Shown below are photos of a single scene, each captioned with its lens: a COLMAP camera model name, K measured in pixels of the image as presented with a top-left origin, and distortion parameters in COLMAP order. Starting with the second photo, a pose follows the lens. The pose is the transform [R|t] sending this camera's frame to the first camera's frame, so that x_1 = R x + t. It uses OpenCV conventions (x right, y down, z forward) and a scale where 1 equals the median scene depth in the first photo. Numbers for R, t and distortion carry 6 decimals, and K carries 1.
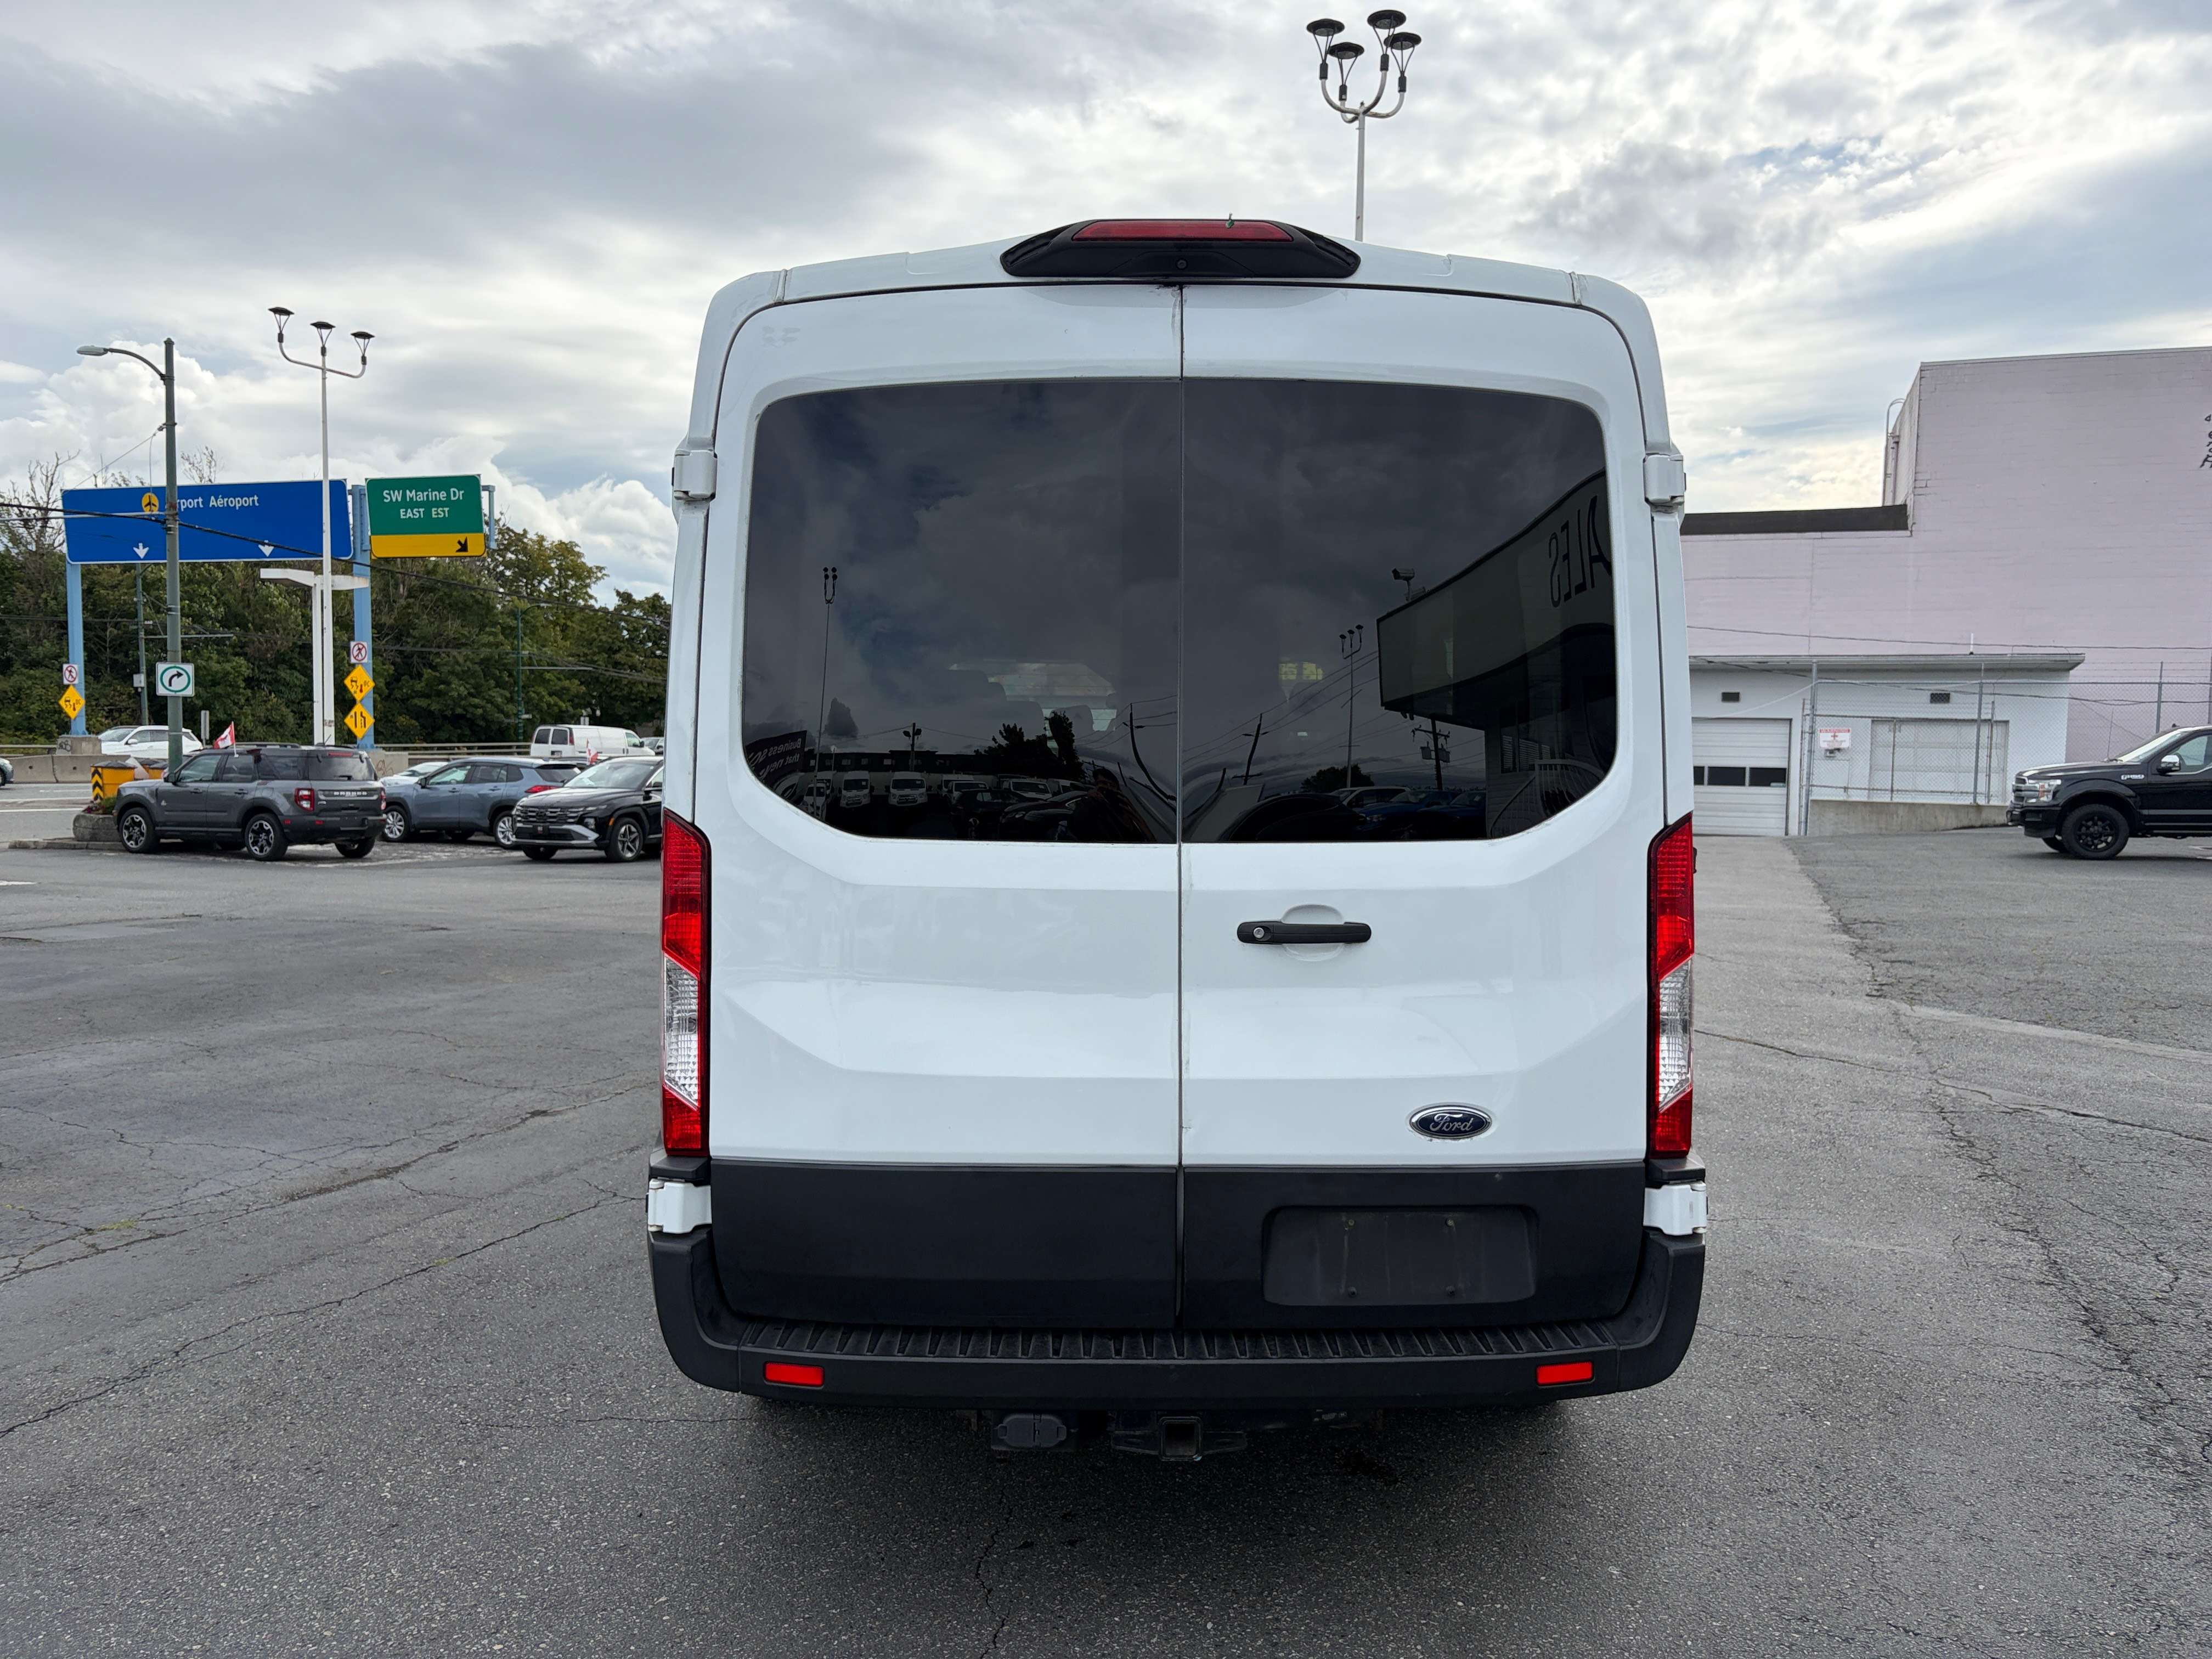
lens RADIAL K [[1671.2, 0, 1101.6], [0, 1671.2, 794.8], [0, 0, 1]] dist [0.029063, -0.012547]
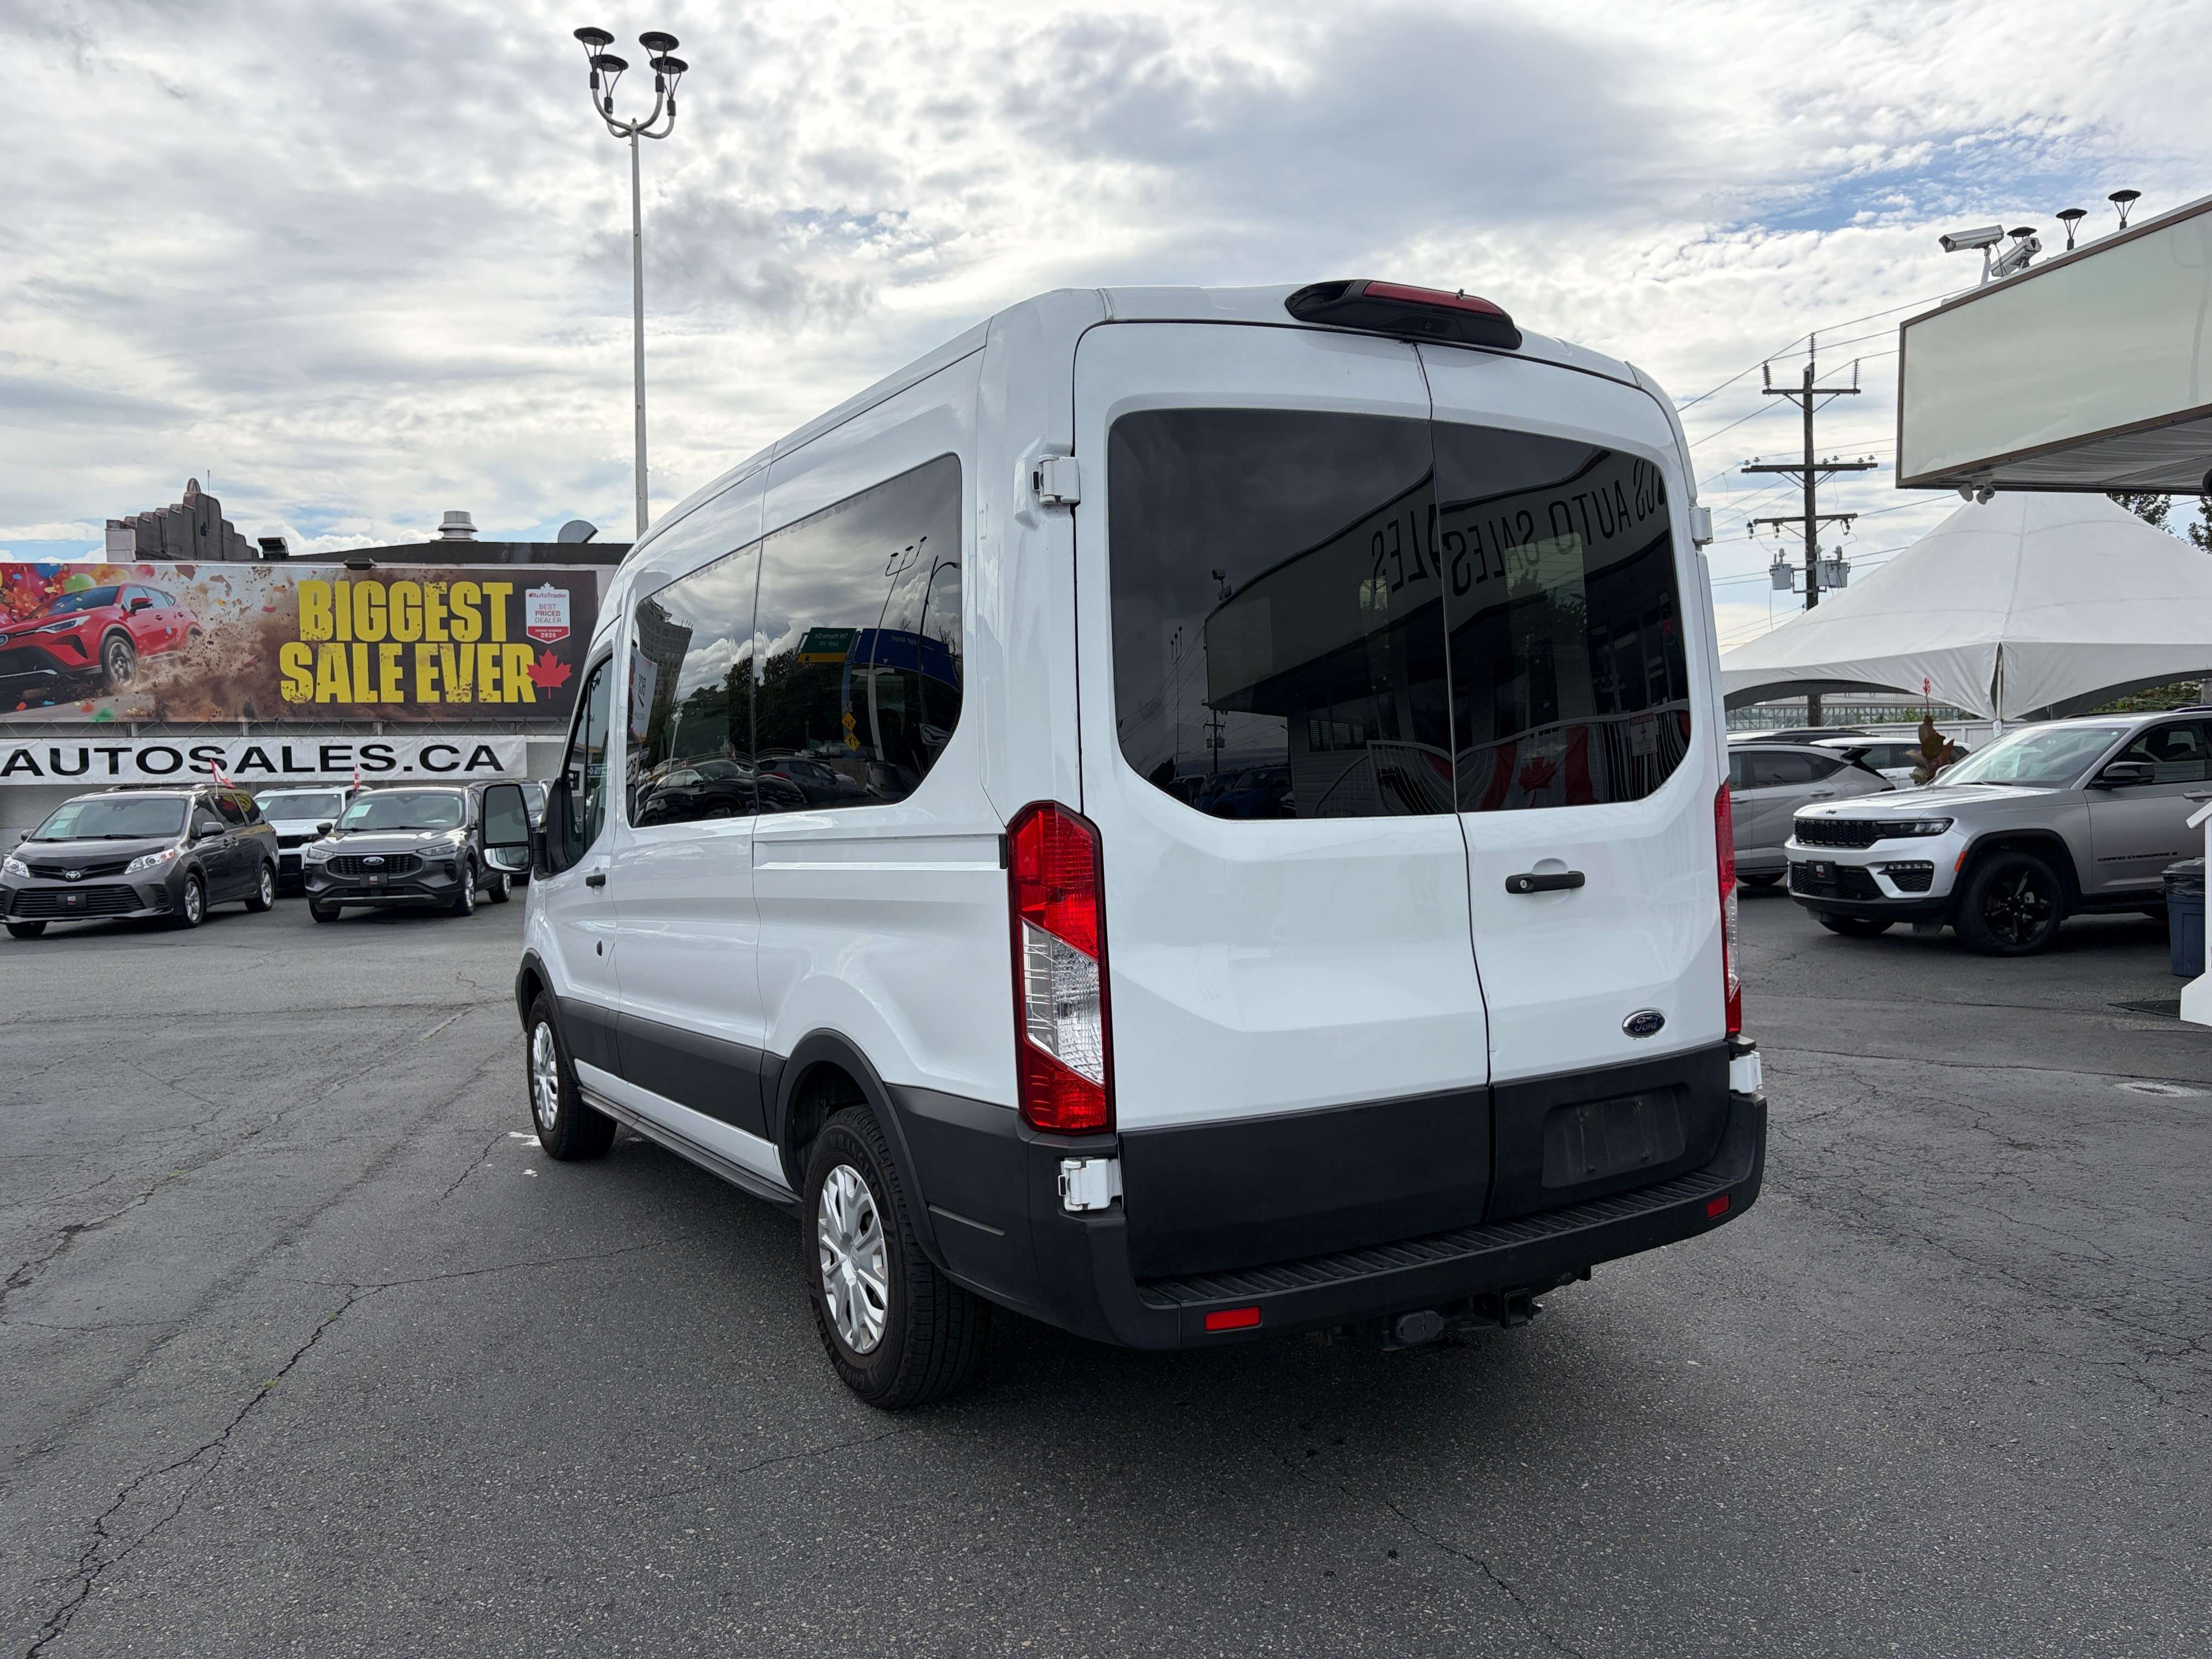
lens RADIAL K [[1671.2, 0, 1101.6], [0, 1671.2, 794.8], [0, 0, 1]] dist [0.029063, -0.012547]
pose [[0.867582, -0.033994, 0.496130, -0.747958], [0.041894, 0.999110, -0.004804, 0.010699], [-0.495526, 0.024953, 0.868235, 0.092995]]
